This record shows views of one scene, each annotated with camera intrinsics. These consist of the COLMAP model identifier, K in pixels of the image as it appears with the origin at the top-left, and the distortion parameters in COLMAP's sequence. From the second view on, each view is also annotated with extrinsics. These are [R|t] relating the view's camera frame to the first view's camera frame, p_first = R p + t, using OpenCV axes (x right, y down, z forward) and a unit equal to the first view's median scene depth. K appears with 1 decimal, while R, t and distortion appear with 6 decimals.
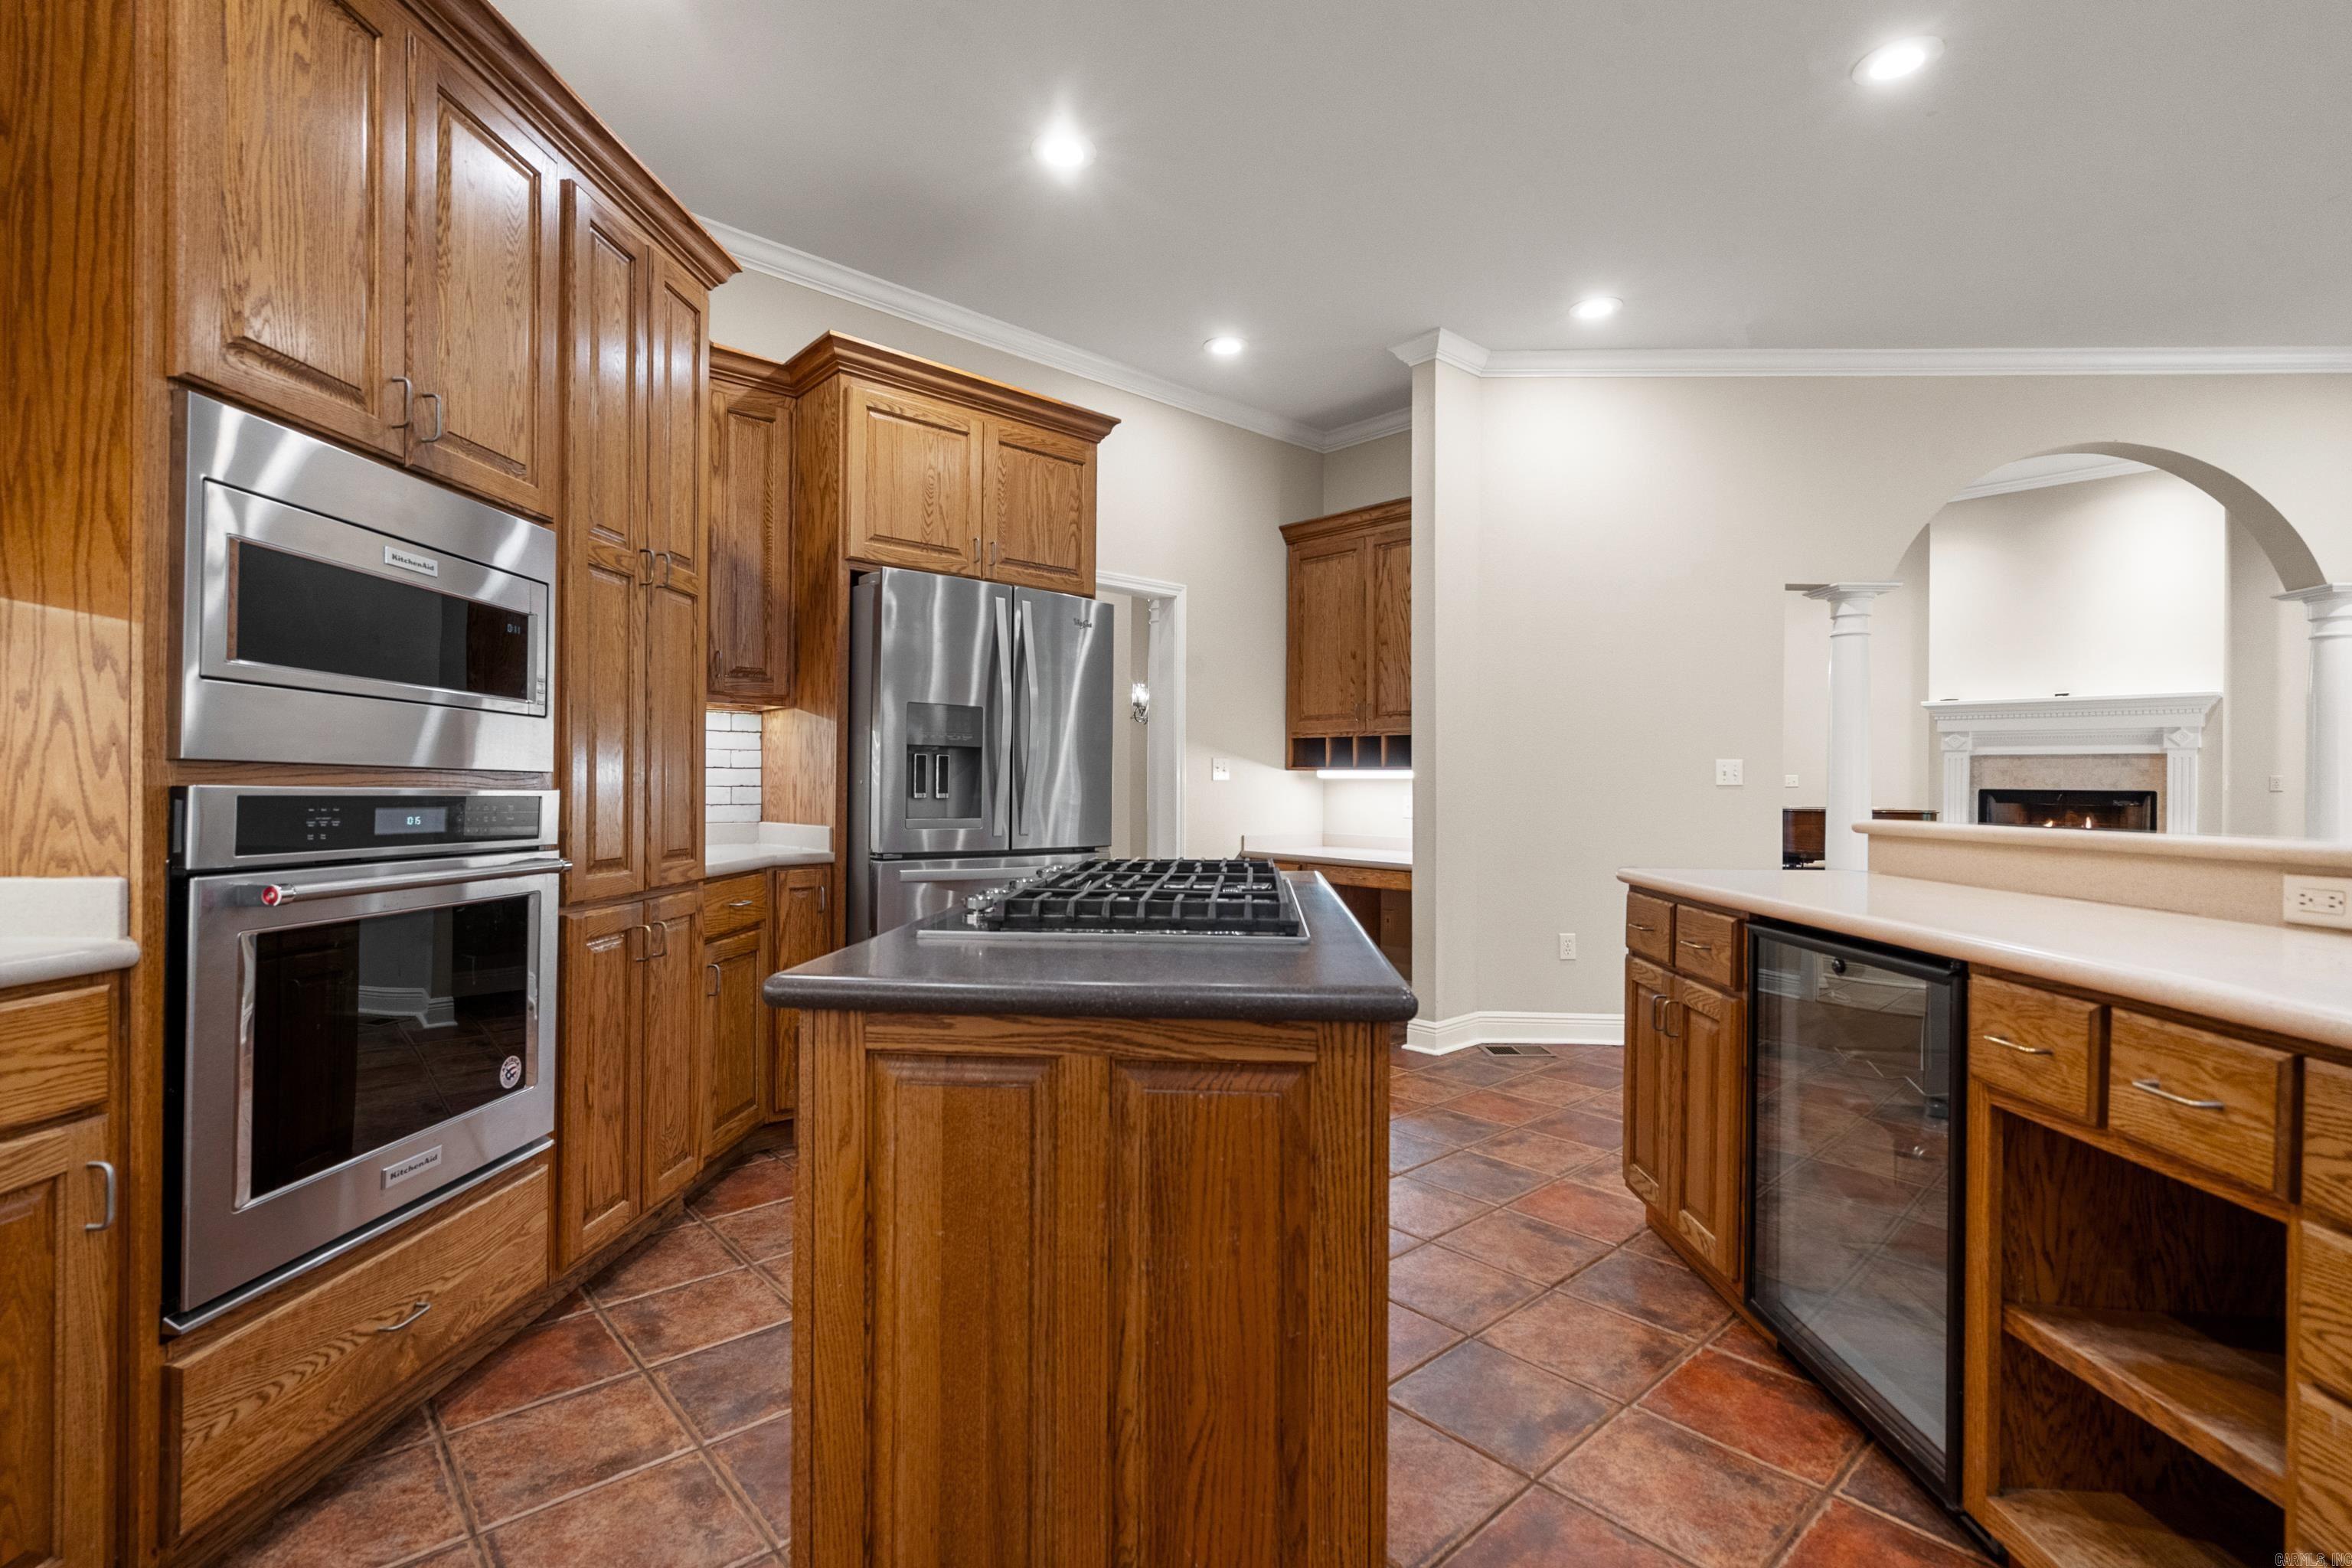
lens RADIAL K [[1072.3, 0, 1169.3], [0, 1072.3, 779.0], [0, 0, 1]] dist [-0.000210, 0.000542]
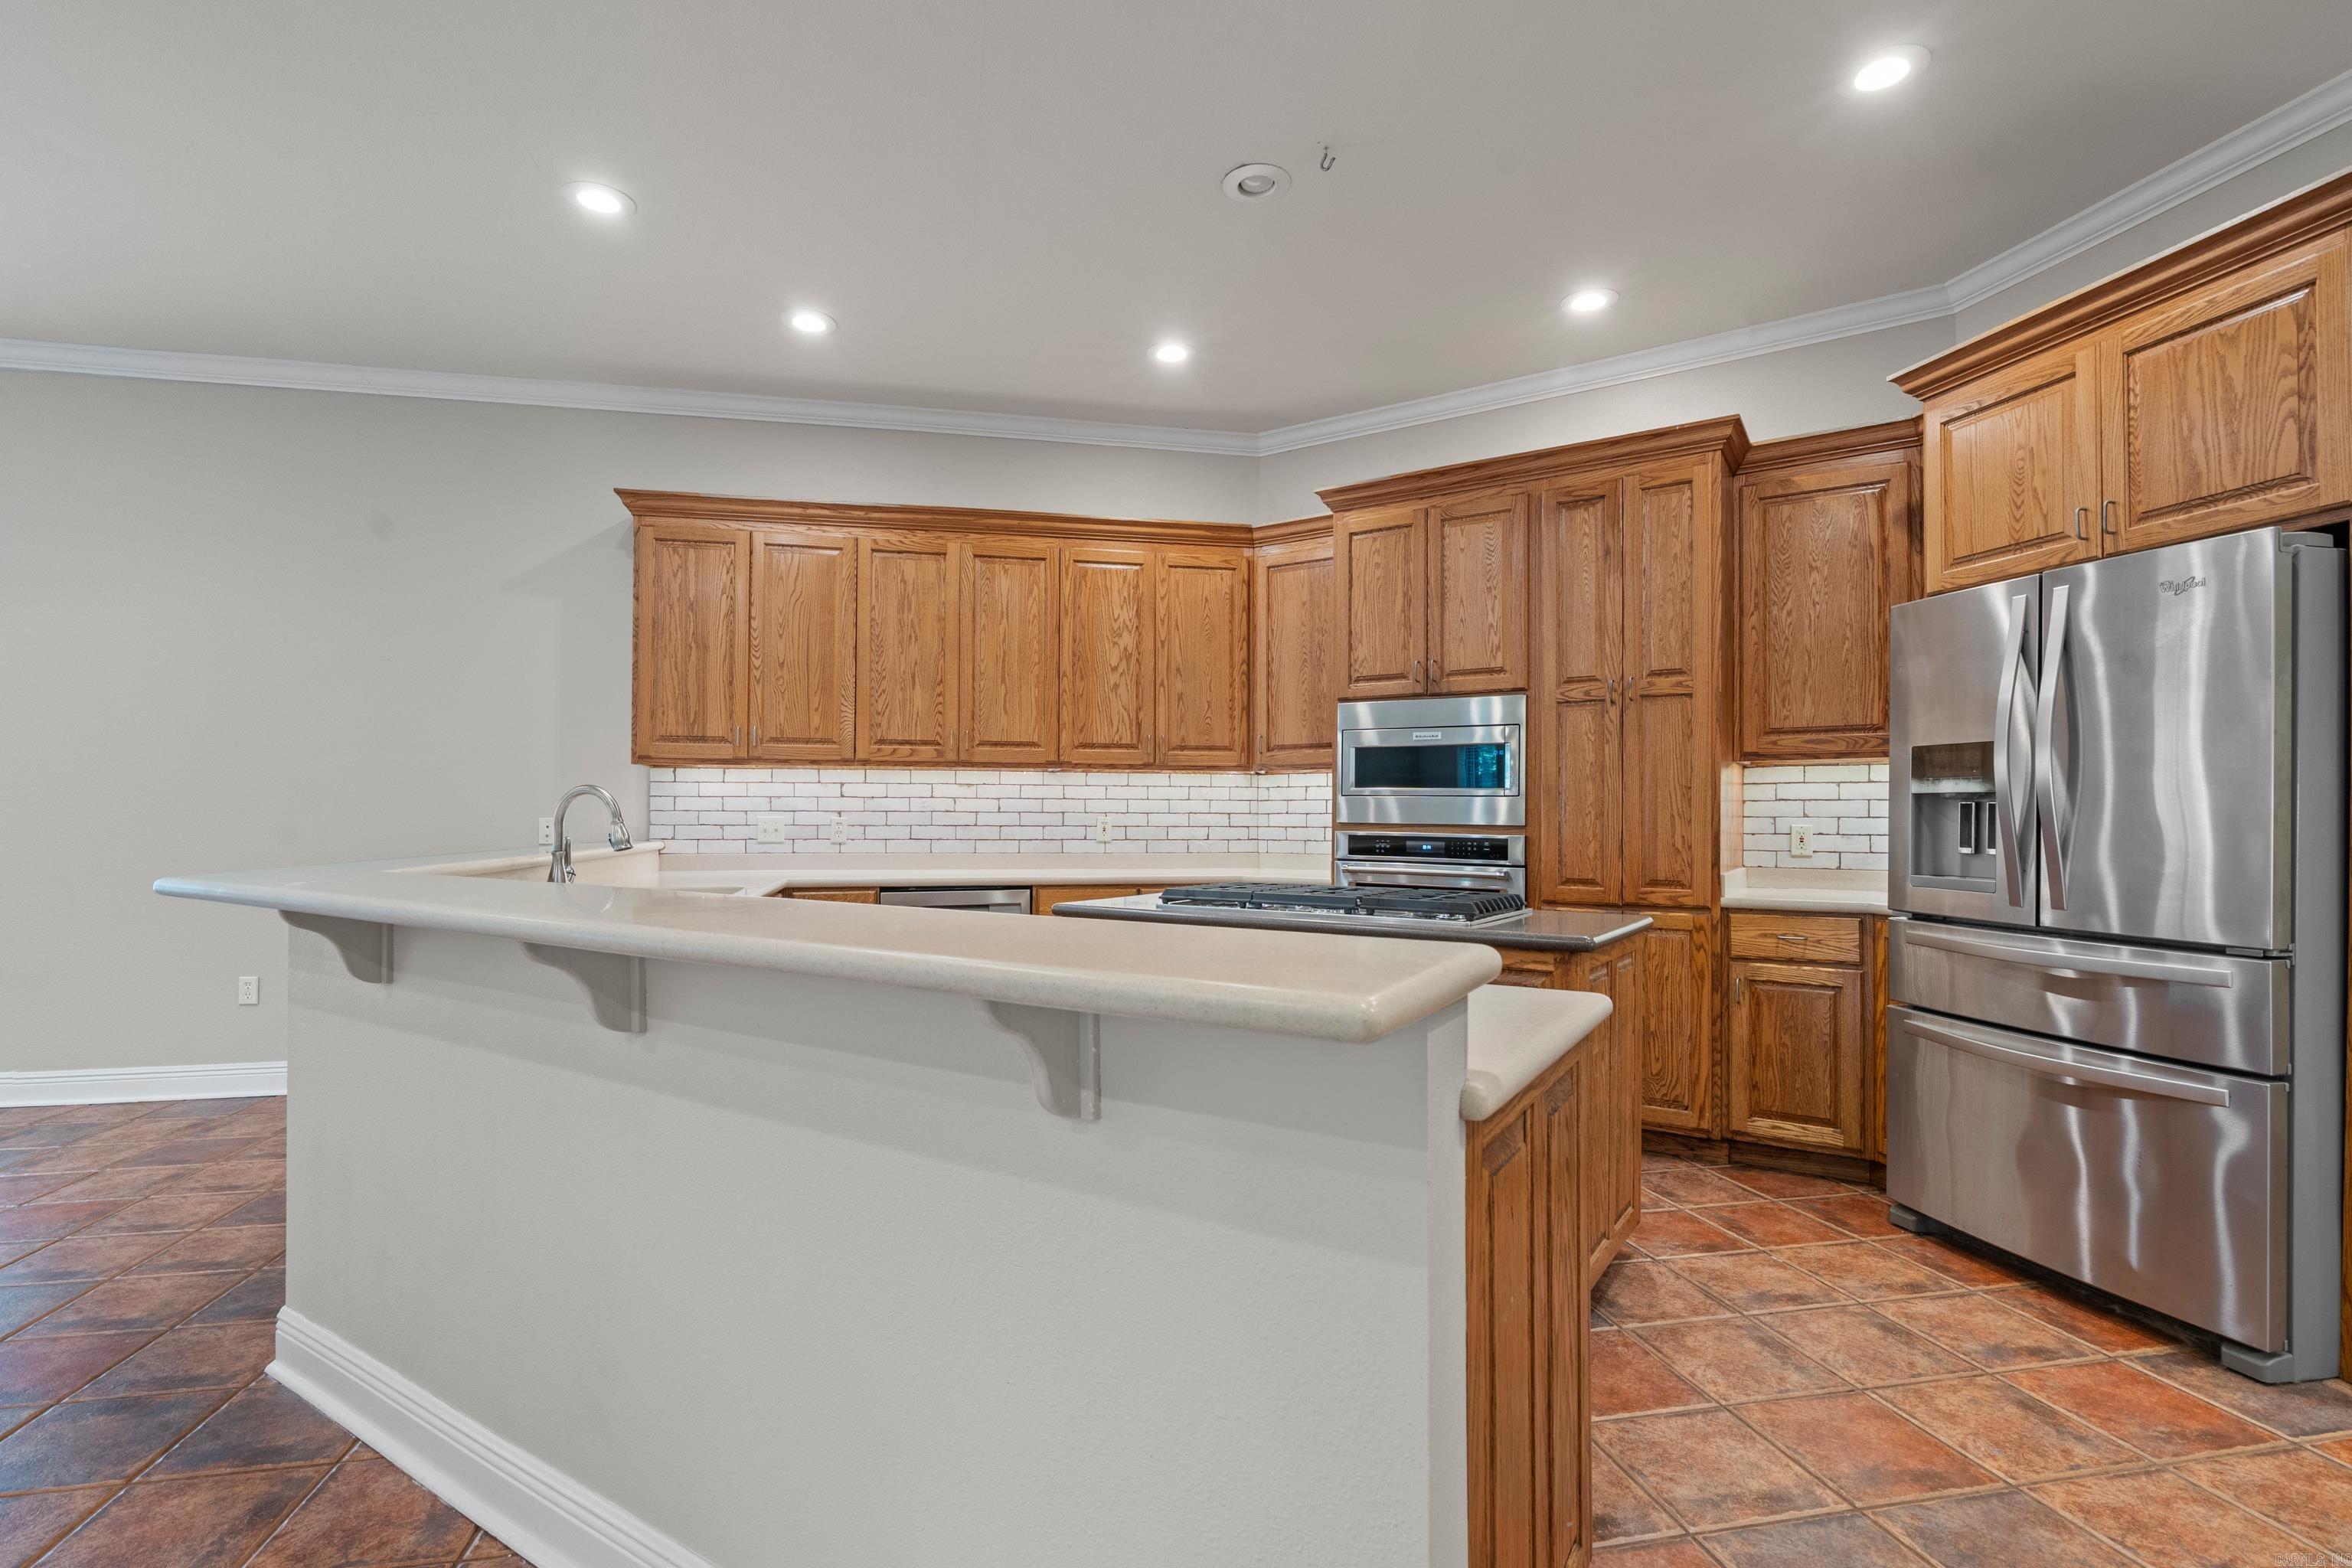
lens RADIAL K [[1072.3, 0, 1159.4], [0, 1072.3, 806.7], [0, 0, 1]] dist [-0.000210, 0.000542]
pose [[-0.501503, -0.014290, -0.865038, 1.409528], [0.000442, 0.999859, -0.016774, -0.008727], [0.865156, -0.008795, -0.501426, 1.468782]]
